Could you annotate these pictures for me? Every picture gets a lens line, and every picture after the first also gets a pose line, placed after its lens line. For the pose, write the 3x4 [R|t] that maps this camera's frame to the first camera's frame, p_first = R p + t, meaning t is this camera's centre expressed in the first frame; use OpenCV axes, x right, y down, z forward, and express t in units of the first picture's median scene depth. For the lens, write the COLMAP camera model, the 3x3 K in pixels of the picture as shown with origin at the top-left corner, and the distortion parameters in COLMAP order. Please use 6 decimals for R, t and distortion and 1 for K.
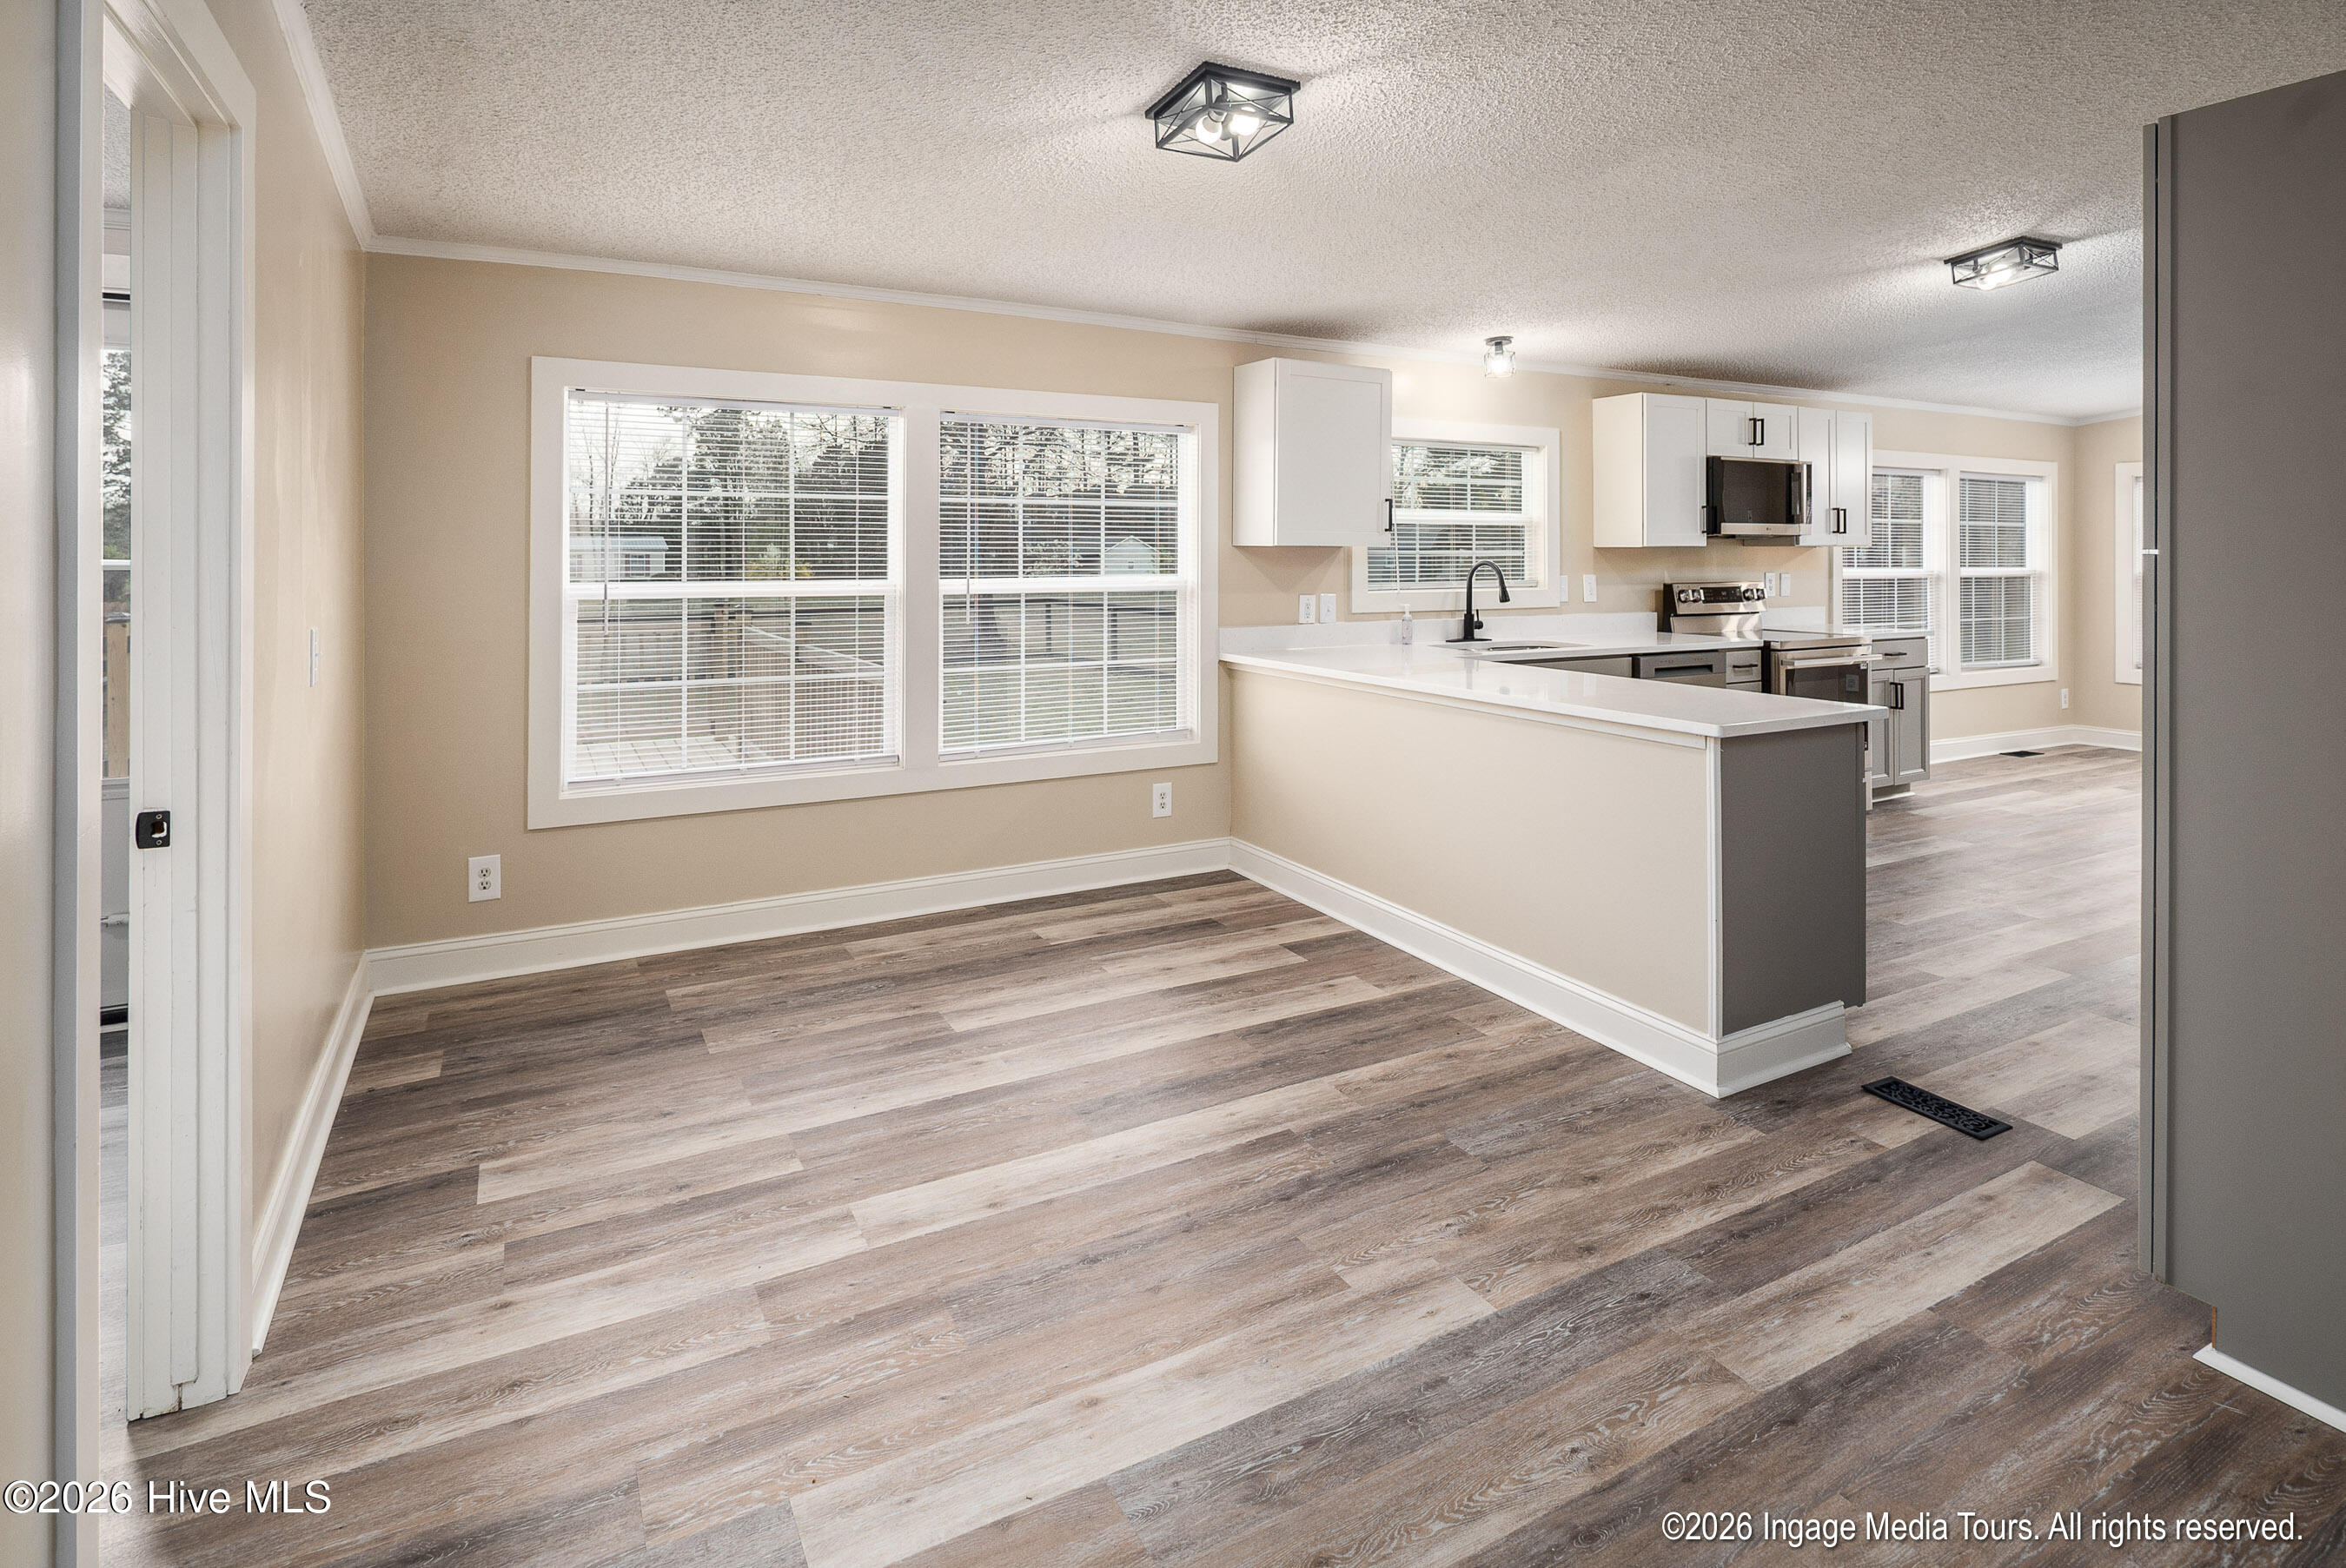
lens RADIAL K [[1149.2, 0, 1177.1], [0, 1149.2, 718.2], [0, 0, 1]] dist [-0.002276, 0.000110]
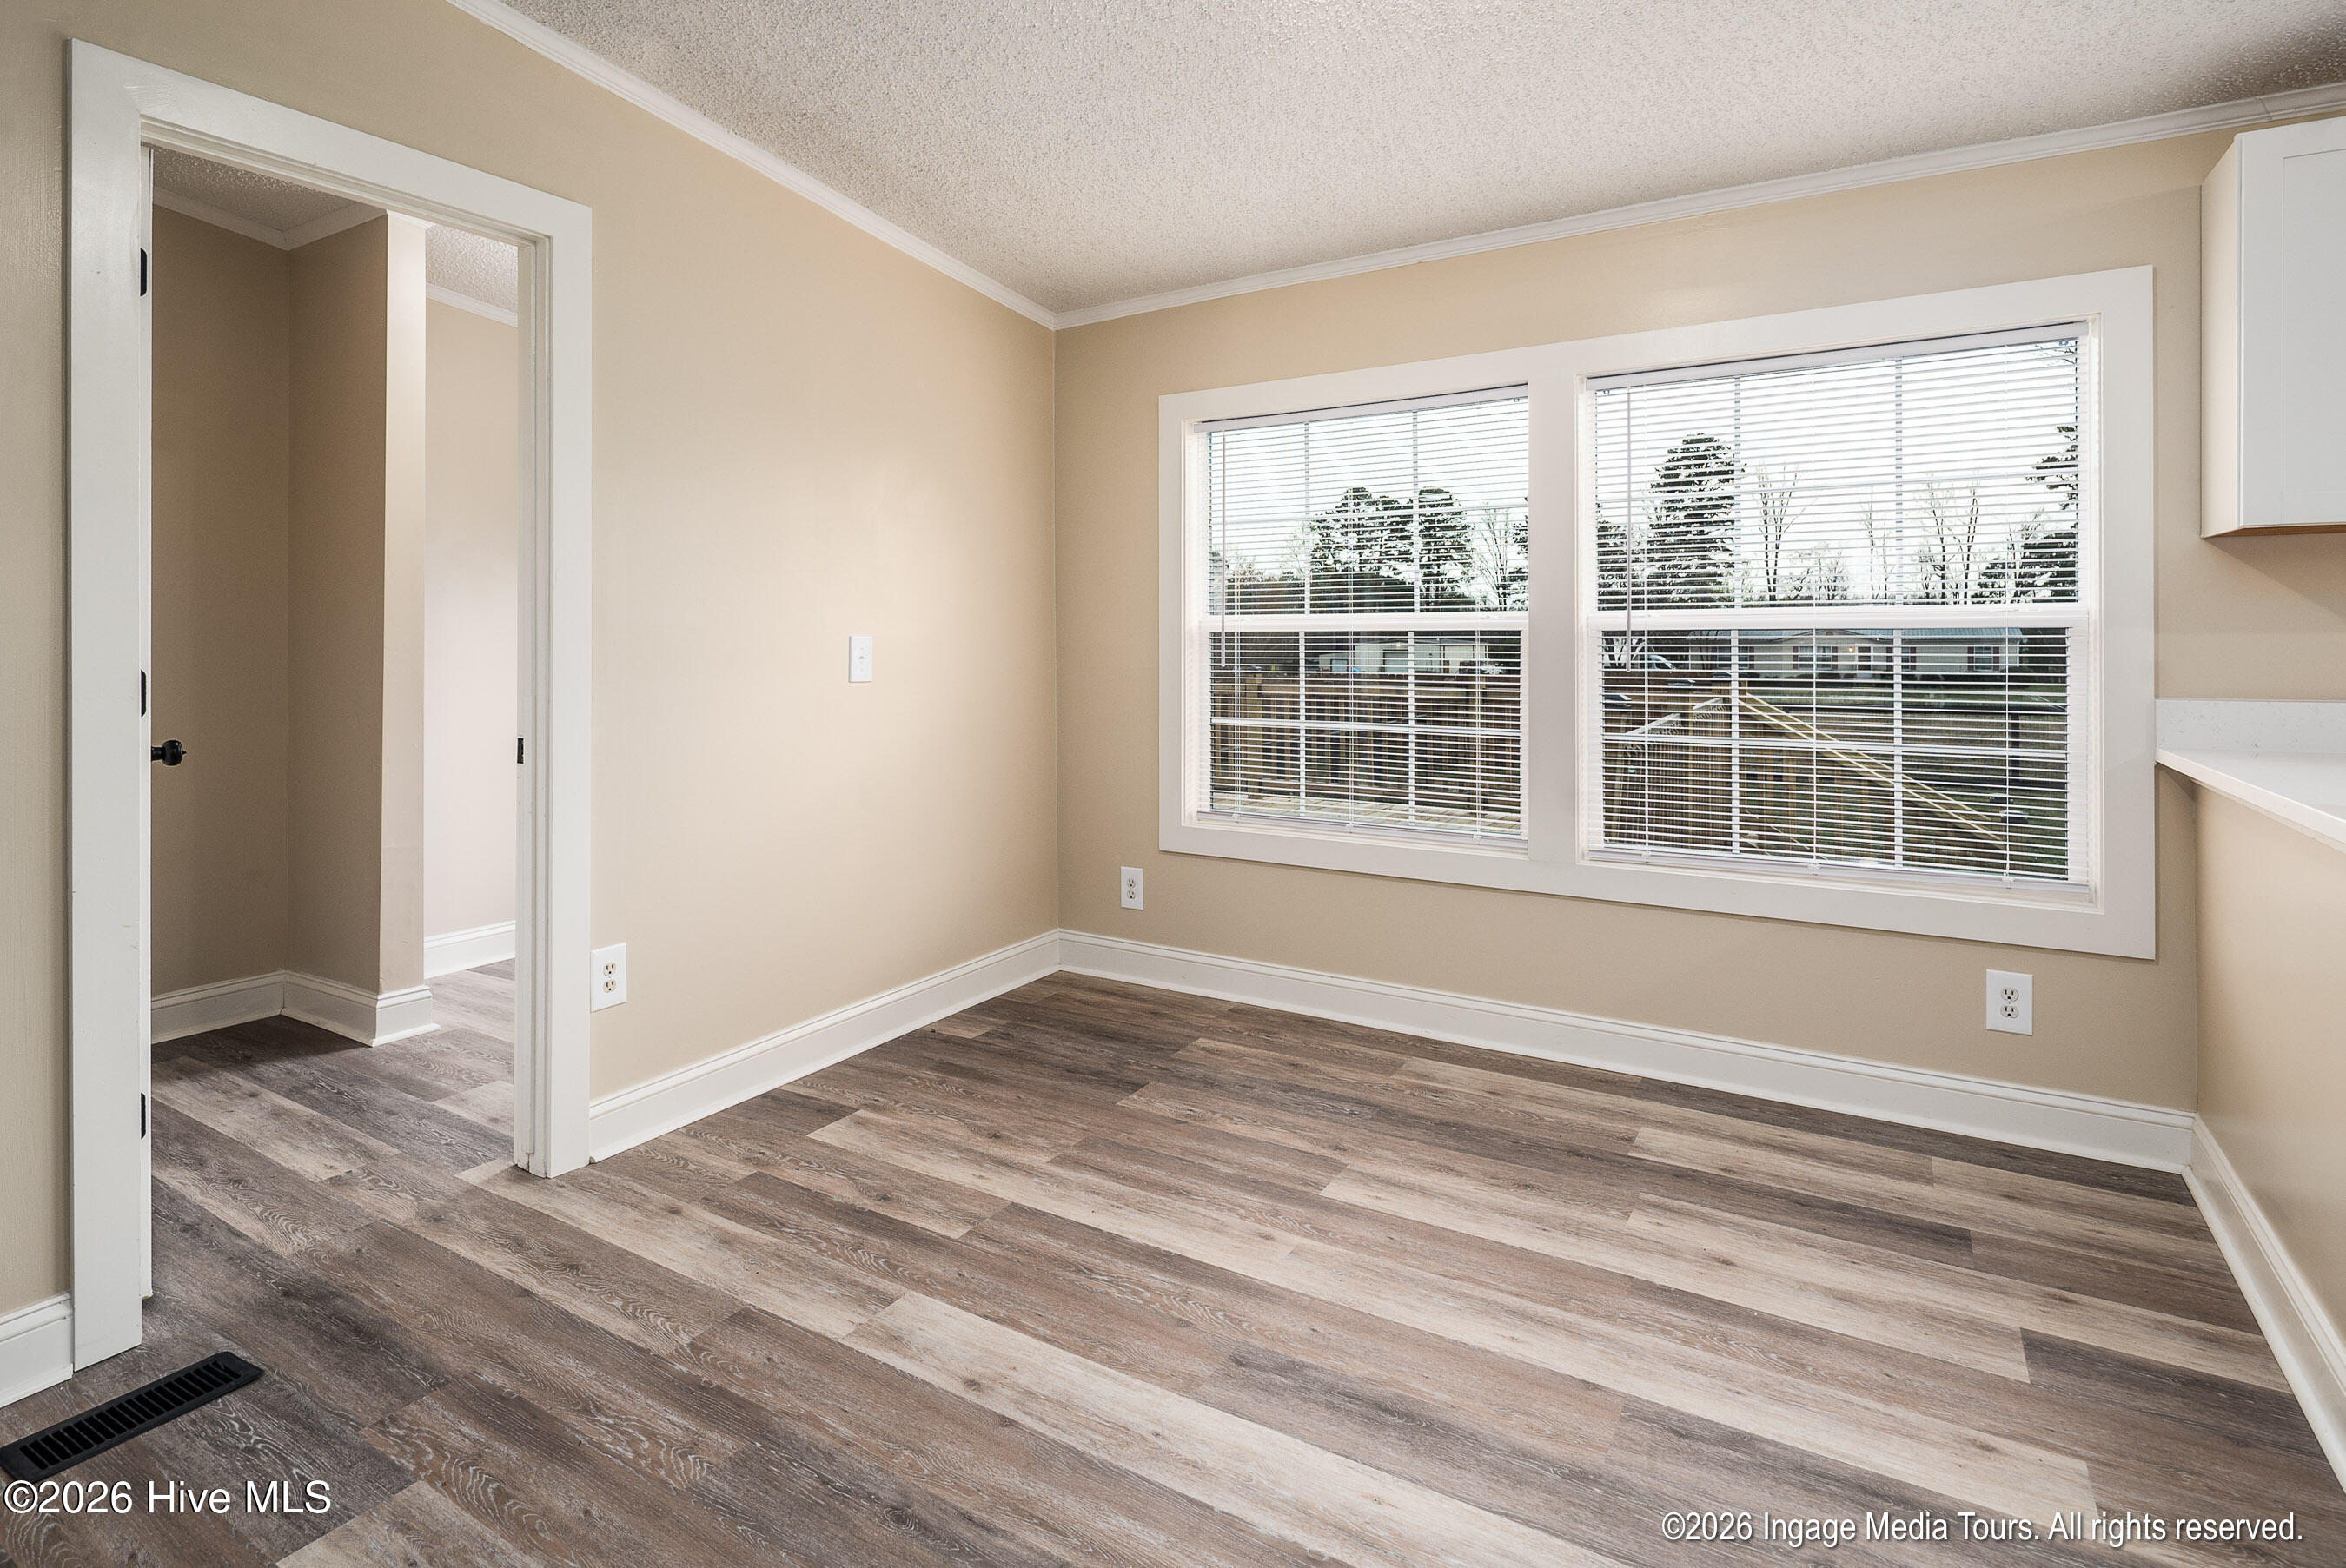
lens RADIAL K [[1184.7, 0, 1165.9], [0, 1184.7, 747.4], [0, 0, 1]] dist [-0.004889, 0.001523]
pose [[0.492389, 0.075103, -0.867129, 0.307132], [-0.124909, 0.992055, 0.014995, -0.010640], [0.861366, 0.100929, 0.497858, 0.382078]]
